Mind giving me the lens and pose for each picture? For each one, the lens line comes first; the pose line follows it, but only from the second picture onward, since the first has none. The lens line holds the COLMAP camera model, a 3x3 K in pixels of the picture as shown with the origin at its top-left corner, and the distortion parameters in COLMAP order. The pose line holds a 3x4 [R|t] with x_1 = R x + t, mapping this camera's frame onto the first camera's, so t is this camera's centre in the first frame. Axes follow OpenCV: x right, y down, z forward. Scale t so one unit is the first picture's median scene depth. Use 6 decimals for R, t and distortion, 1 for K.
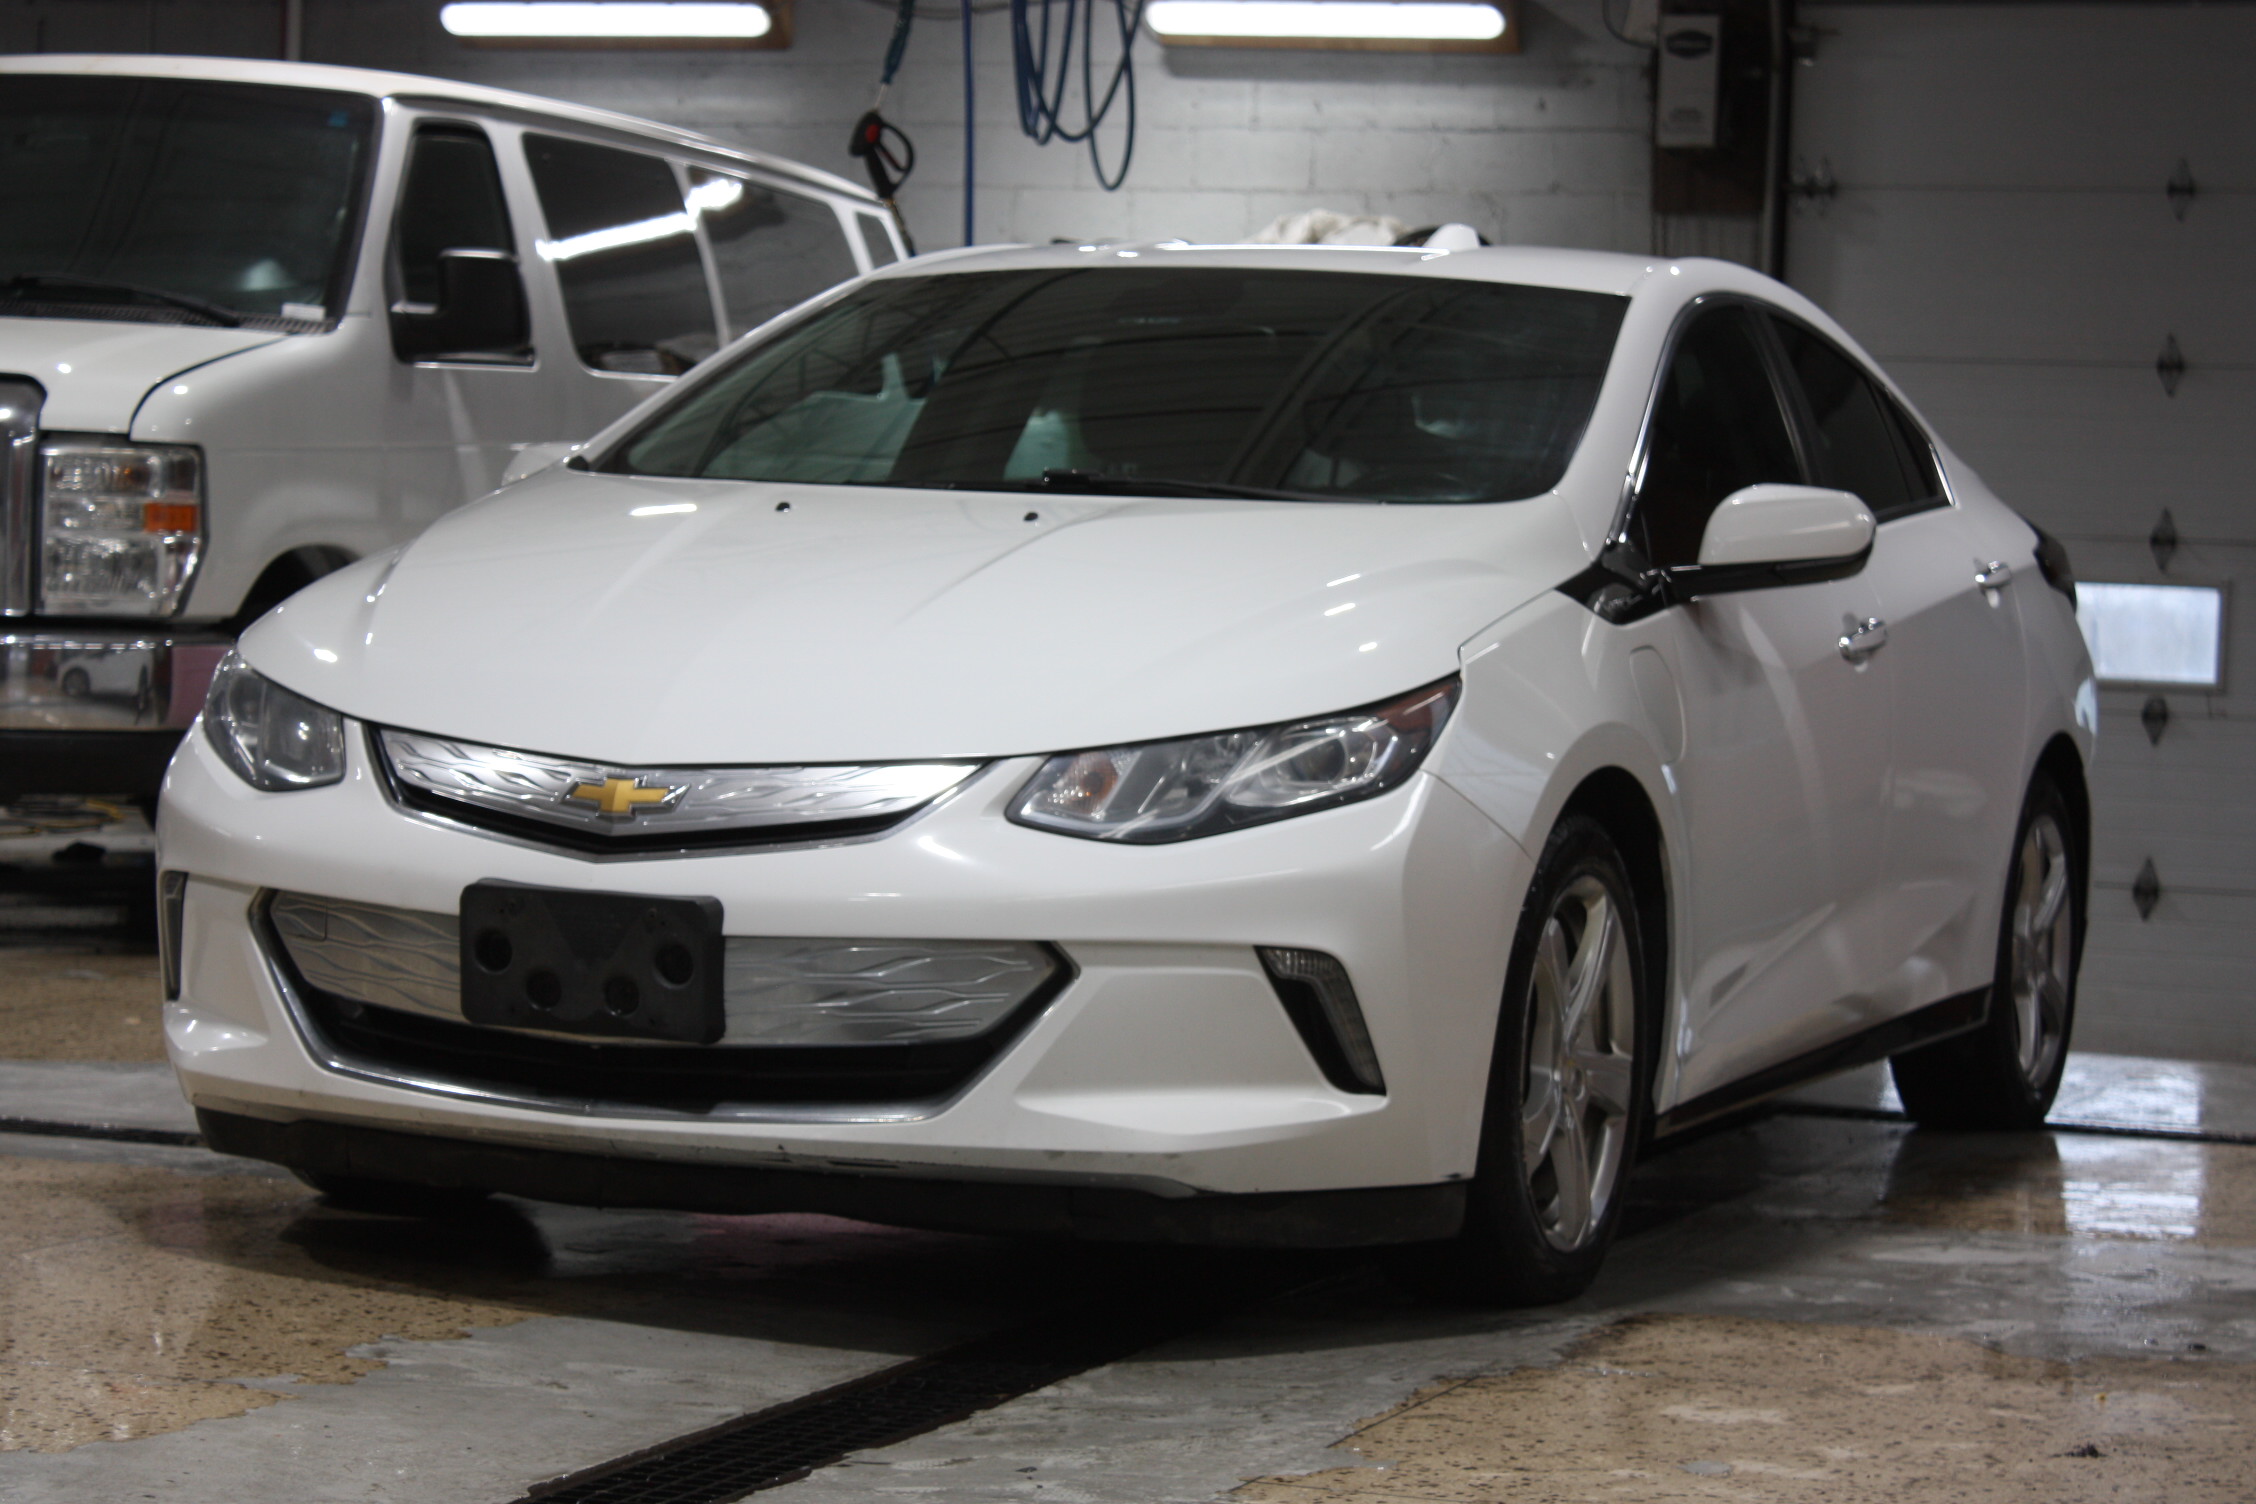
lens RADIAL K [[5317.2, 0, 1125.8], [0, 5317.2, 749.2], [0, 0, 1]] dist [0.050026, 0.000000]
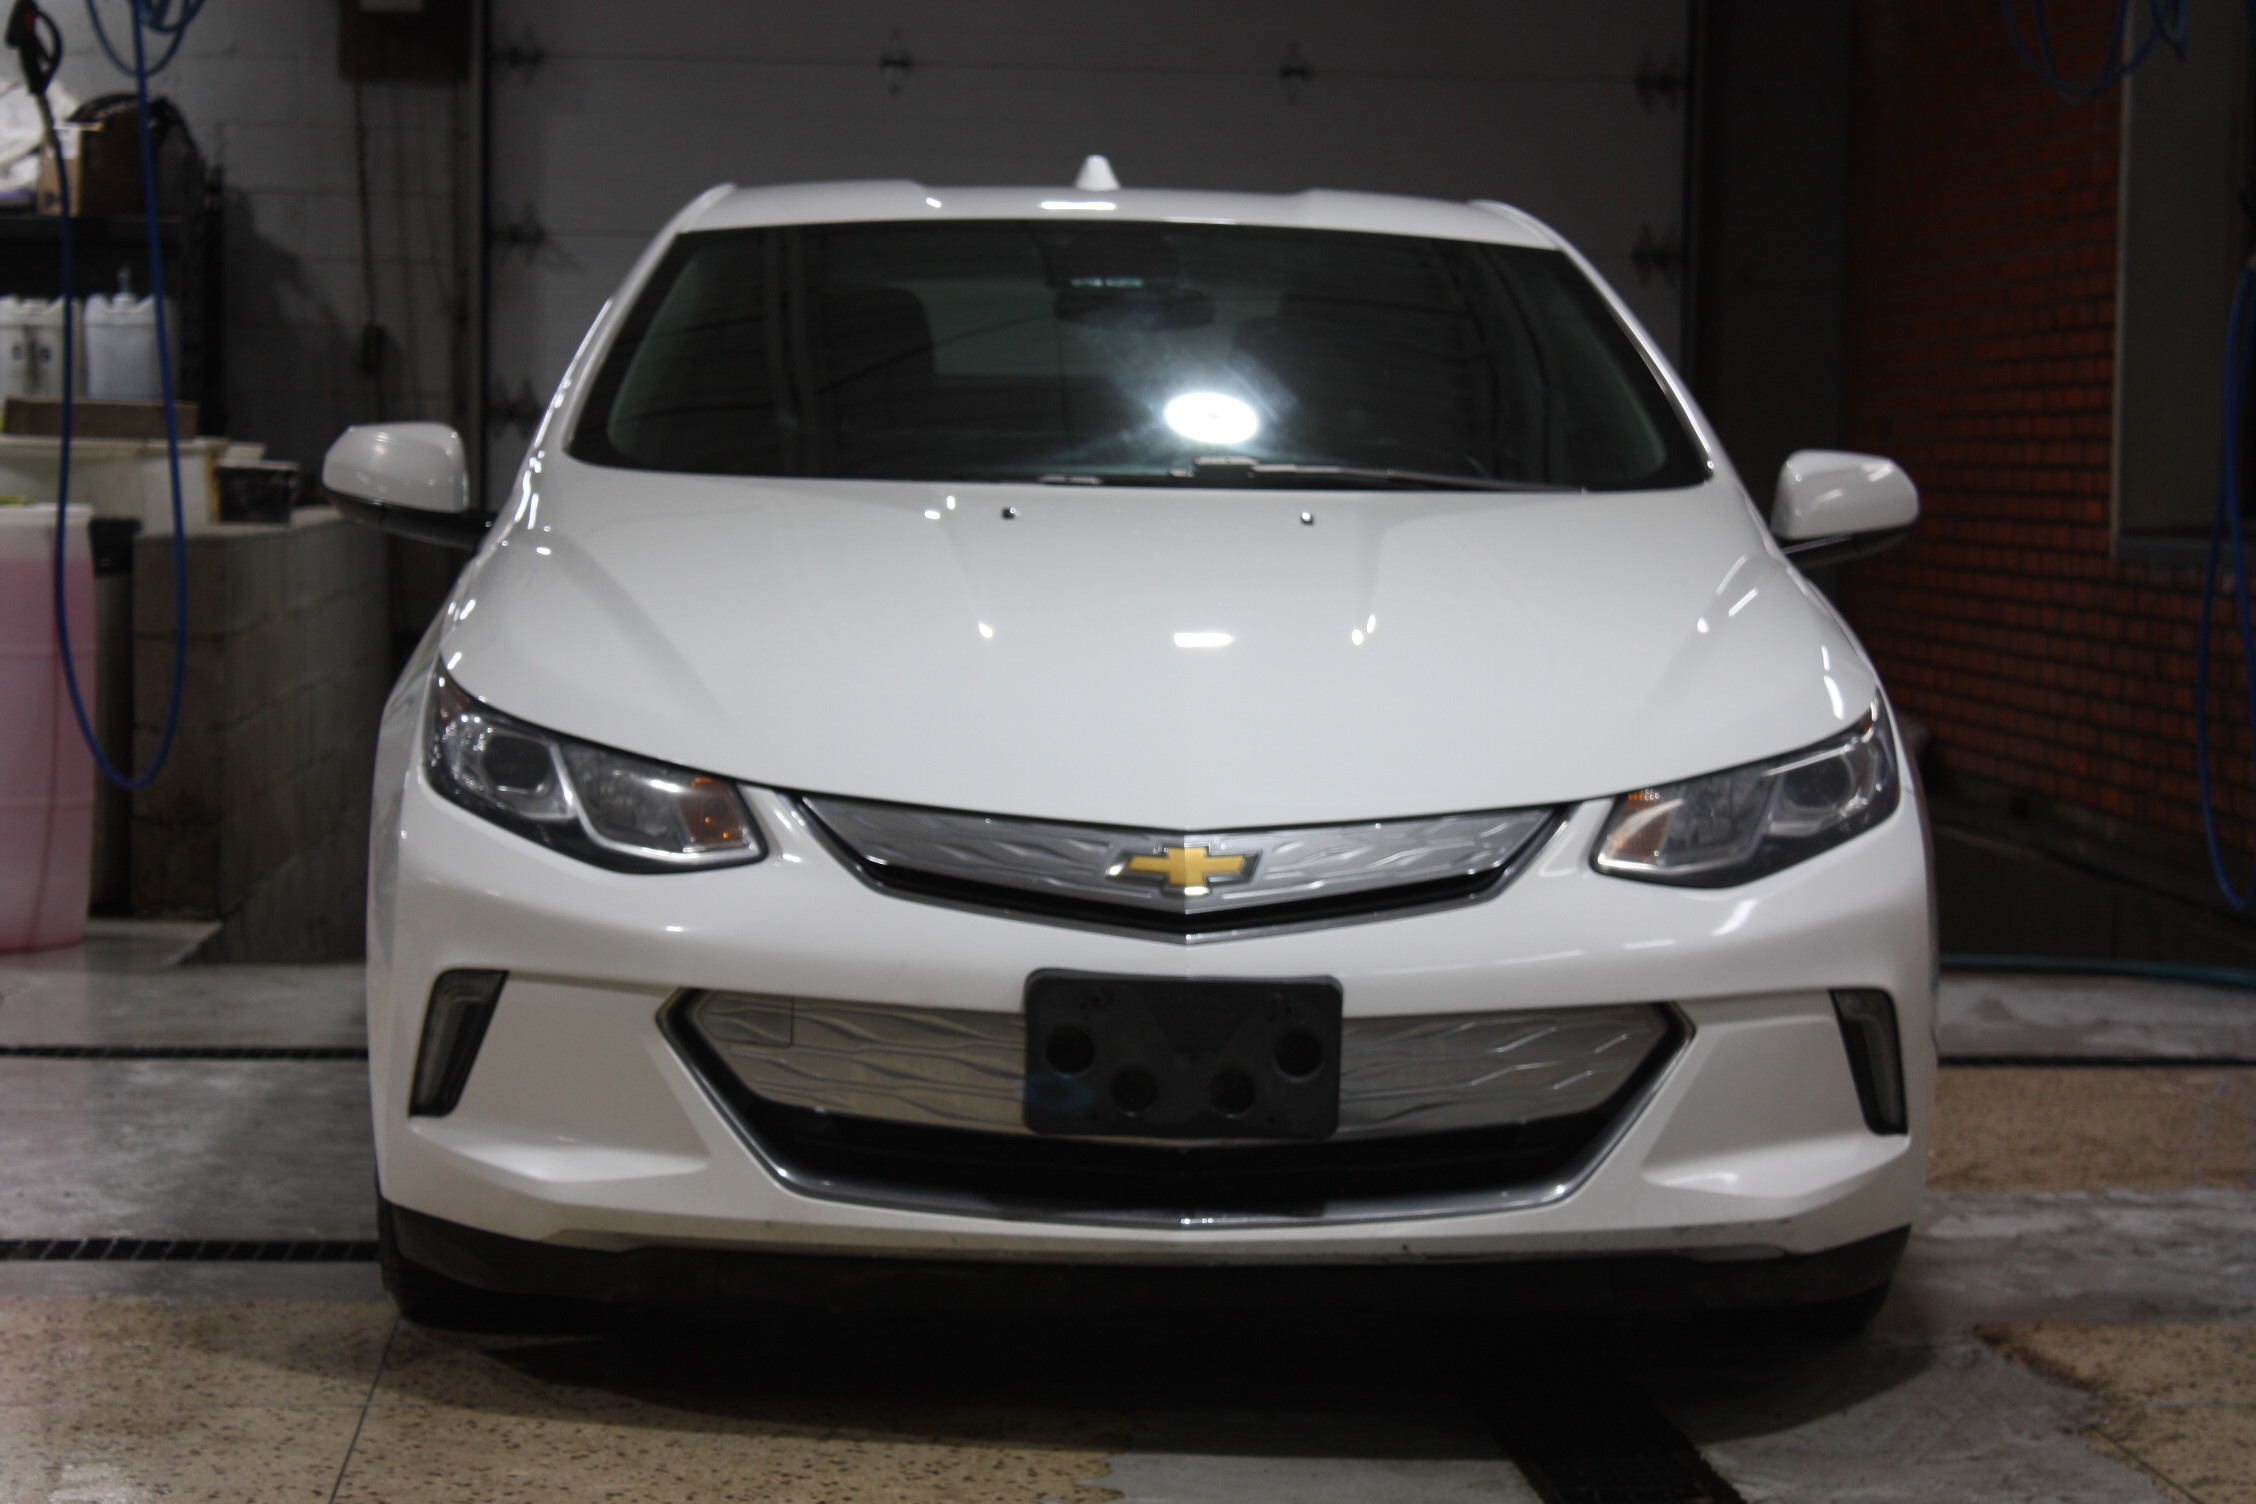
lens RADIAL K [[5317.2, 0, 1127.6], [0, 5317.2, 754.2], [0, 0, 1]] dist [0.050026, 0.000000]
pose [[0.907834, -0.048867, 0.416473, -0.472242], [0.033002, 0.998432, 0.045214, -0.050334], [-0.418030, -0.027303, 0.908023, 0.198882]]
